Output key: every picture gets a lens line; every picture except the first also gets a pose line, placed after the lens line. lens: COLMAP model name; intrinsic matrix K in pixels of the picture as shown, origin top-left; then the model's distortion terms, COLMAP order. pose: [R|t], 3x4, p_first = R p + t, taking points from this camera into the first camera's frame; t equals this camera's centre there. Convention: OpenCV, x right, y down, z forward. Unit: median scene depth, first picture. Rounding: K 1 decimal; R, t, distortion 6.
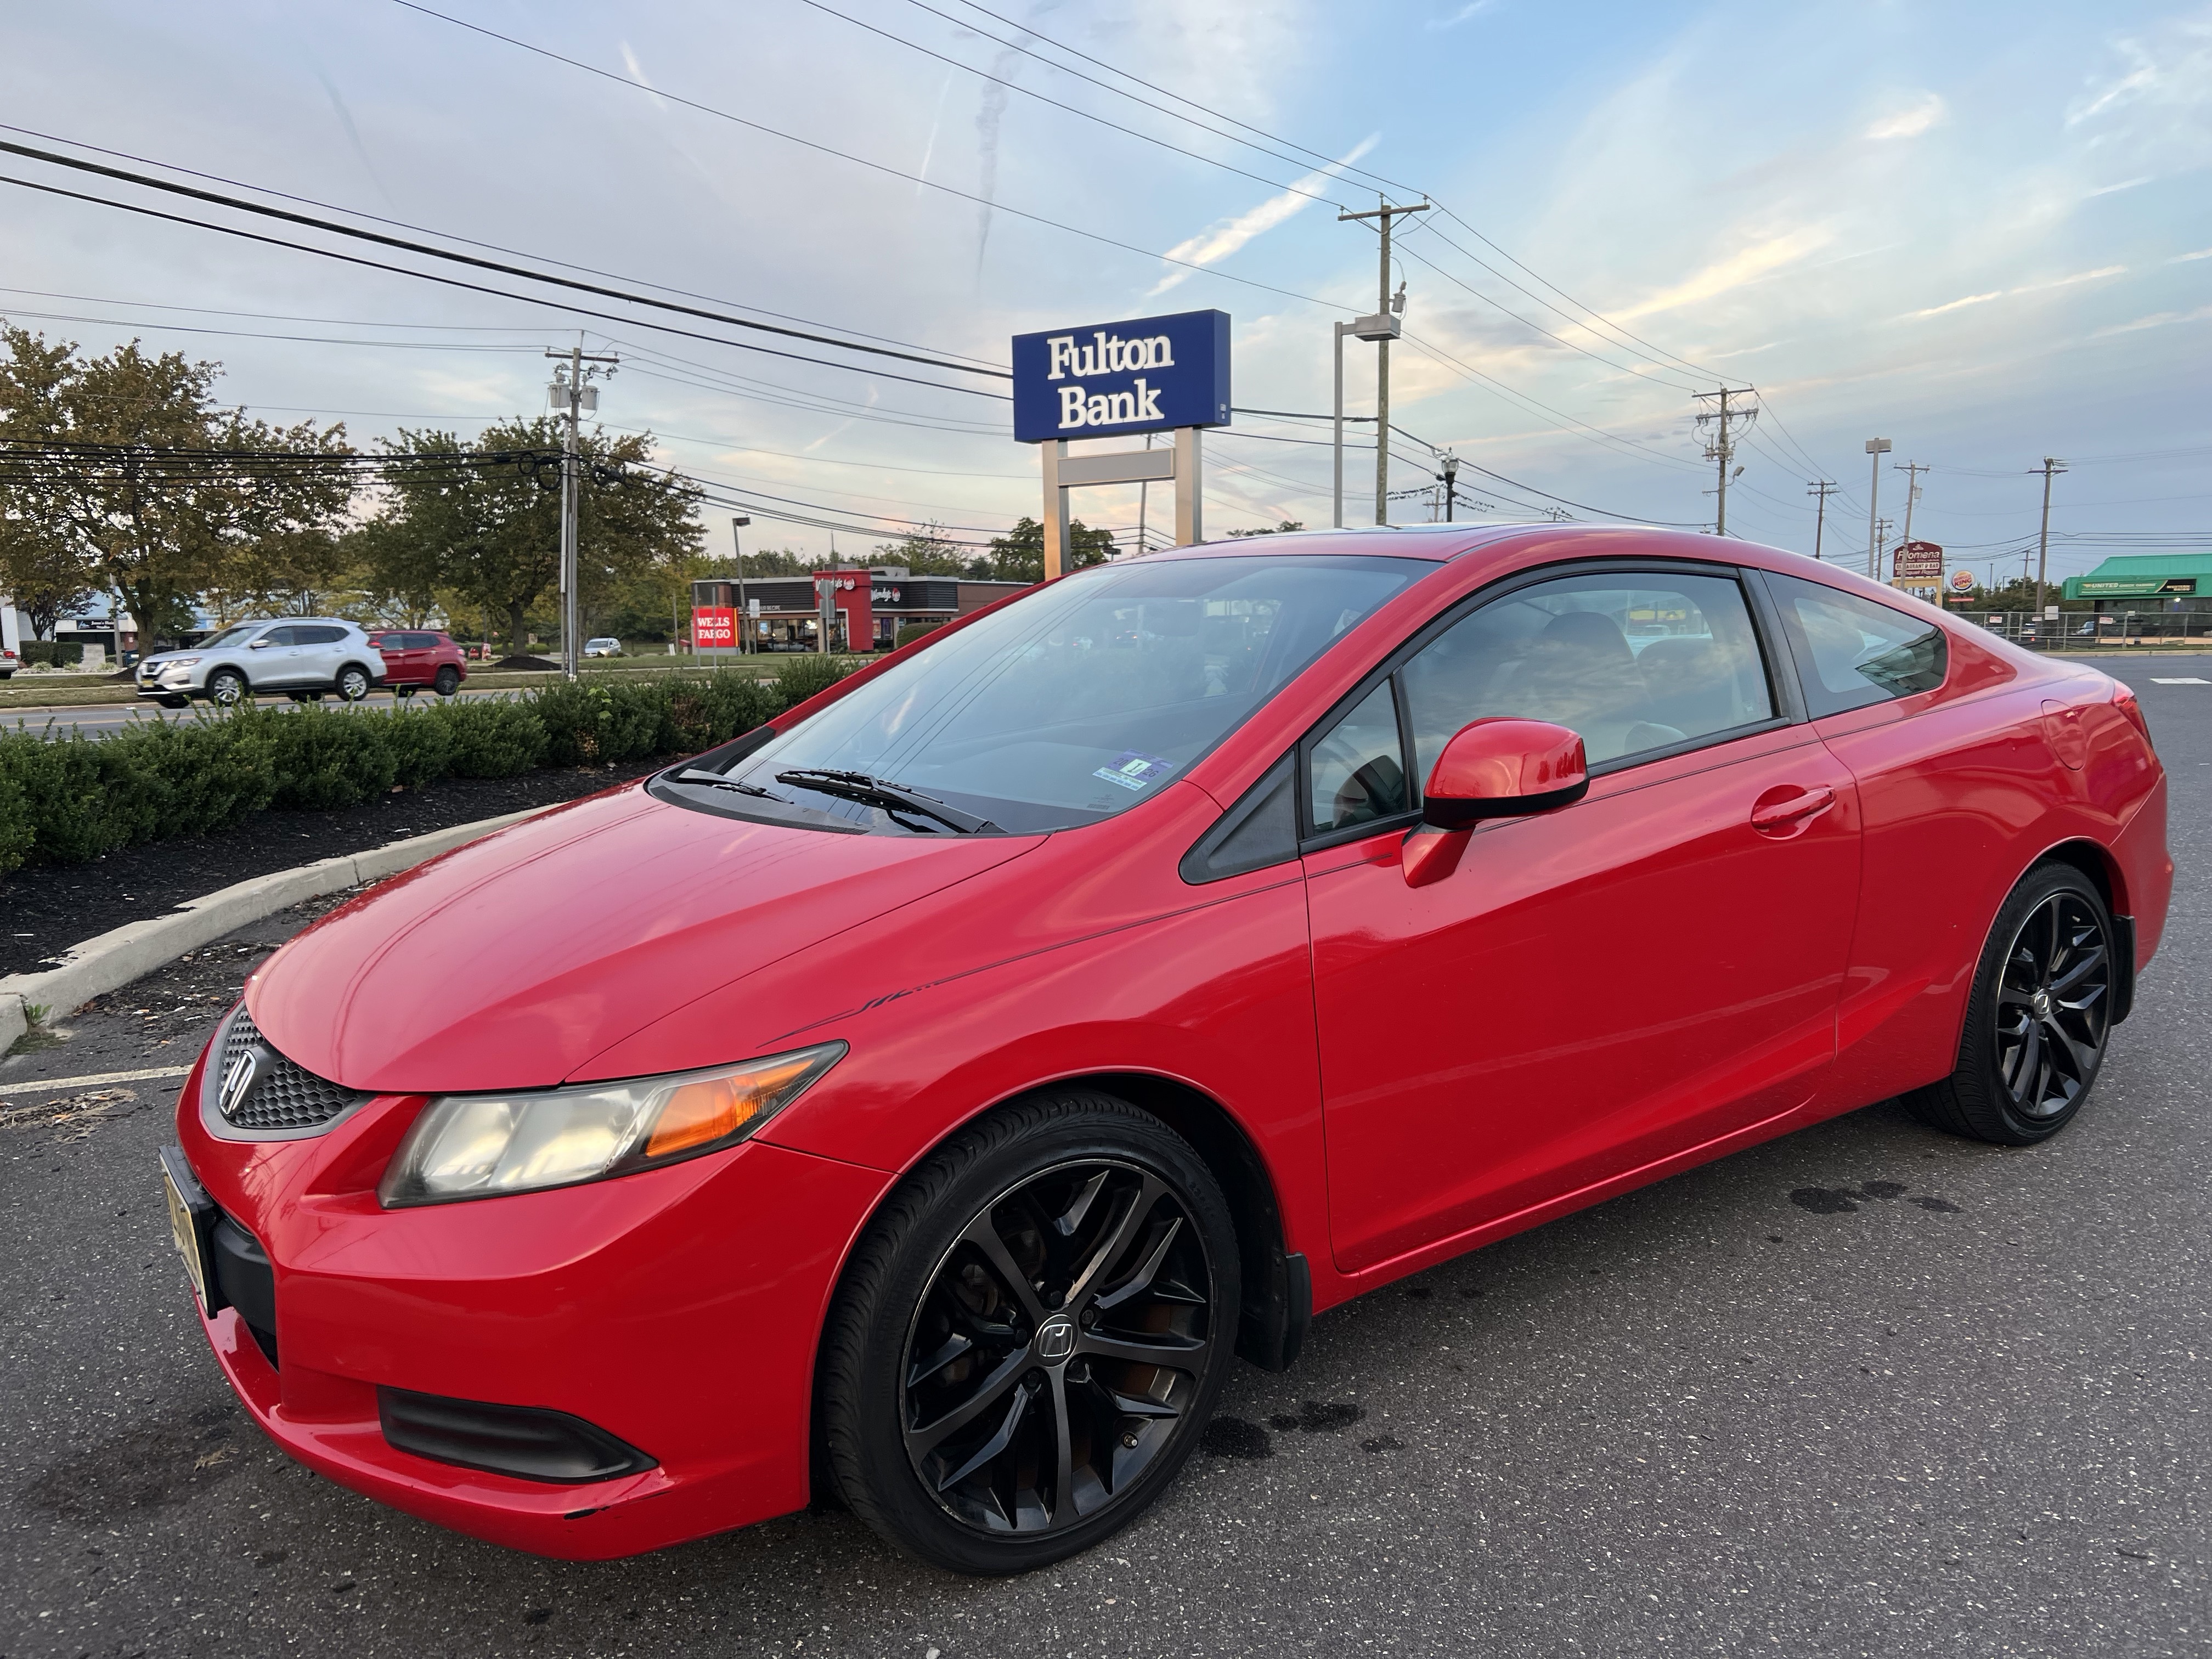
lens RADIAL K [[1664.4, 0, 1106.0], [0, 1664.4, 829.5], [0, 0, 1]] dist [0.063873, -0.071971]
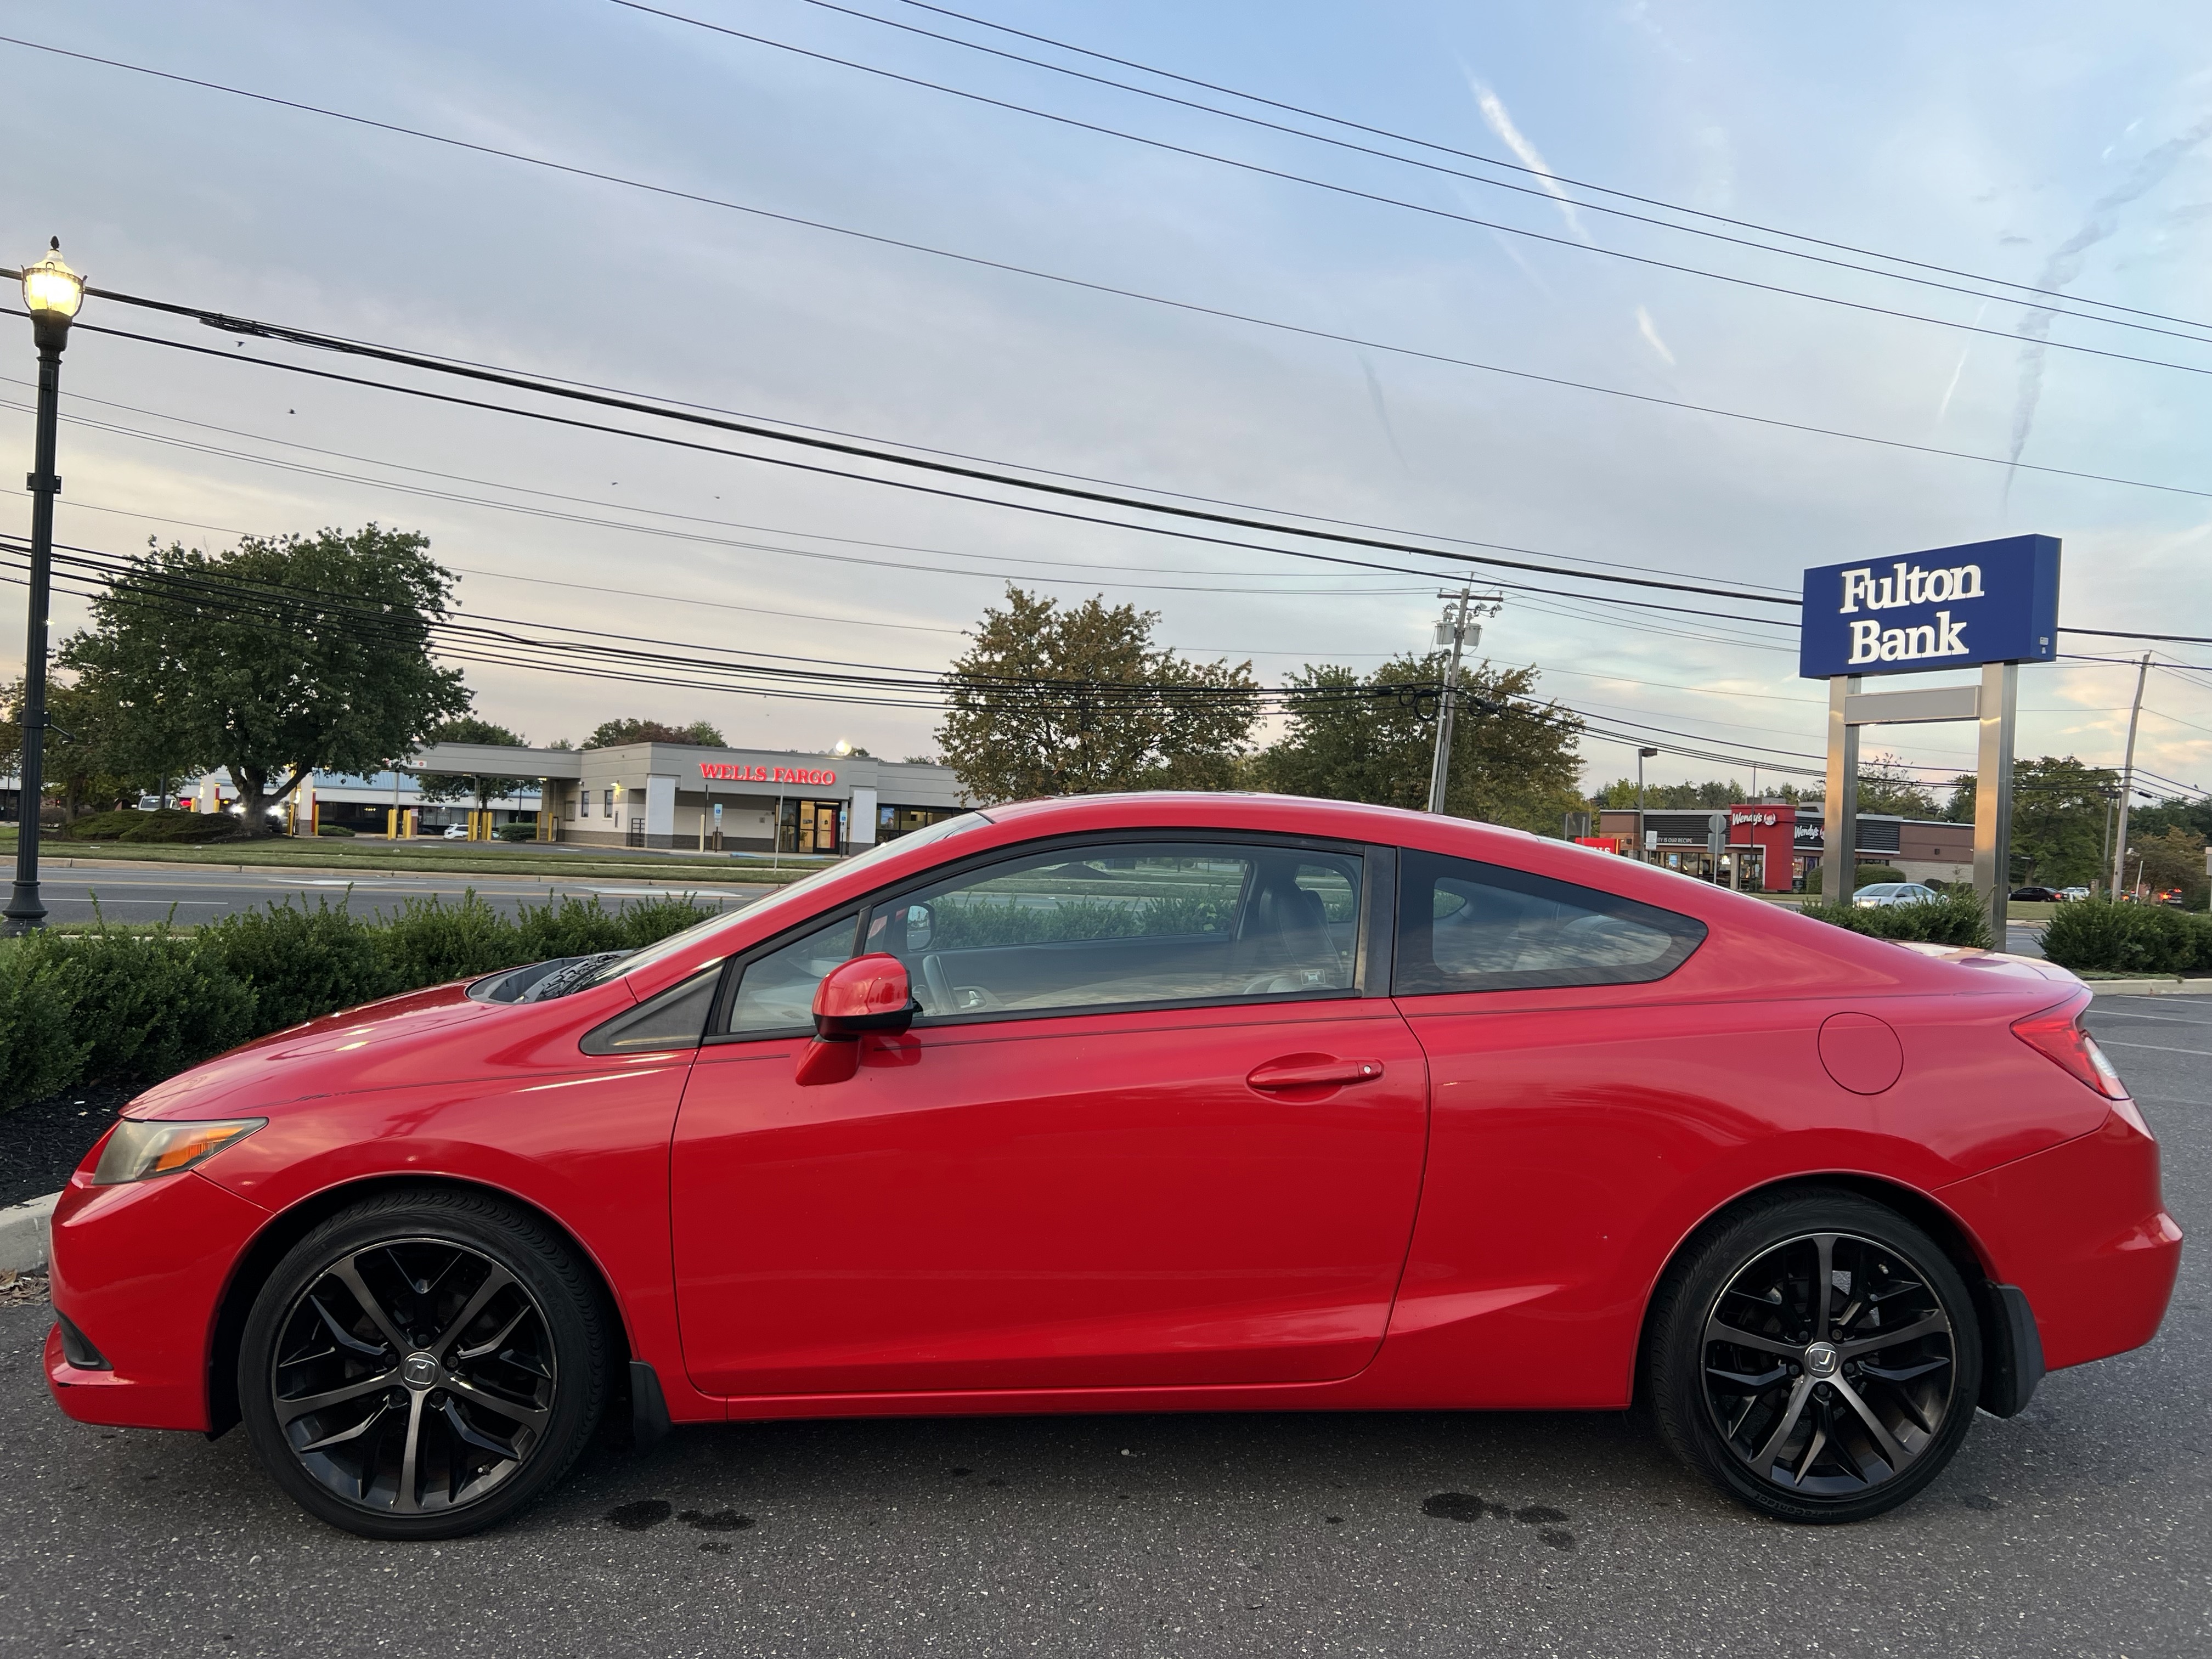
lens RADIAL K [[1696.0, 0, 1106.0], [0, 1696.0, 829.5], [0, 0, 1]] dist [-0.003713, 0.046600]
pose [[0.851262, 0.048136, -0.522529, 0.116943], [-0.117597, 0.987956, -0.100568, -0.006103], [0.511395, 0.147058, 0.846670, 0.004126]]
